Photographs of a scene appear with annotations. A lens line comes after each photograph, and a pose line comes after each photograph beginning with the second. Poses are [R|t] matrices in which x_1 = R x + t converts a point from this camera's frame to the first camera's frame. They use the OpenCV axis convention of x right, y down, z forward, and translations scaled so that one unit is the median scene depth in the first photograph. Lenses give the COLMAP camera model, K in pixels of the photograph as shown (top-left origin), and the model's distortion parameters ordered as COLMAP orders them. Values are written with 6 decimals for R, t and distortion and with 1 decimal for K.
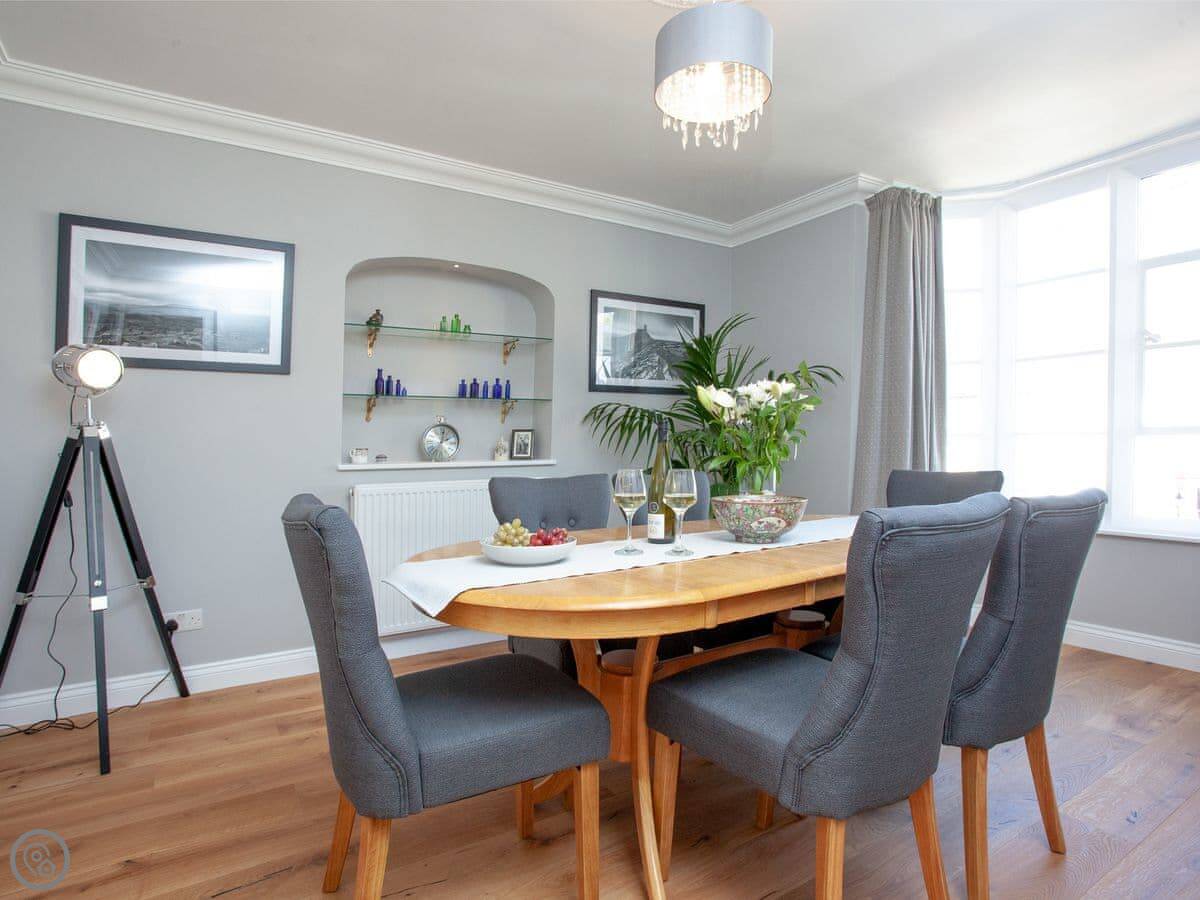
lens RADIAL K [[660.8, 0, 600.0], [0, 660.8, 450.0], [0, 0, 1]] dist [-0.040076, 0.001270]
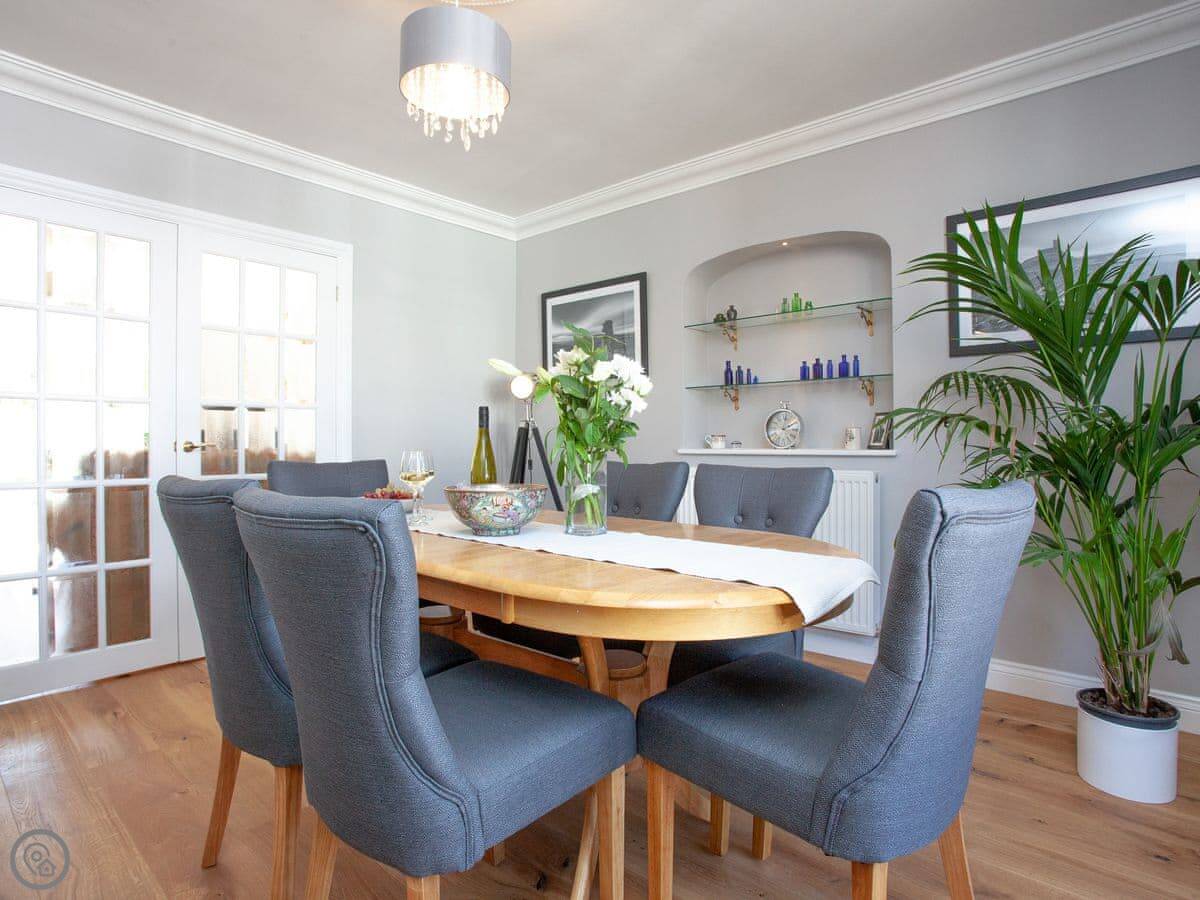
lens RADIAL K [[660.8, 0, 600.0], [0, 660.8, 450.0], [0, 0, 1]] dist [-0.040076, 0.001270]
pose [[0.290852, 0.024727, -0.956448, 0.613787], [-0.002395, 0.999682, 0.025116, -0.003928], [0.956765, -0.005014, 0.290819, 0.459415]]
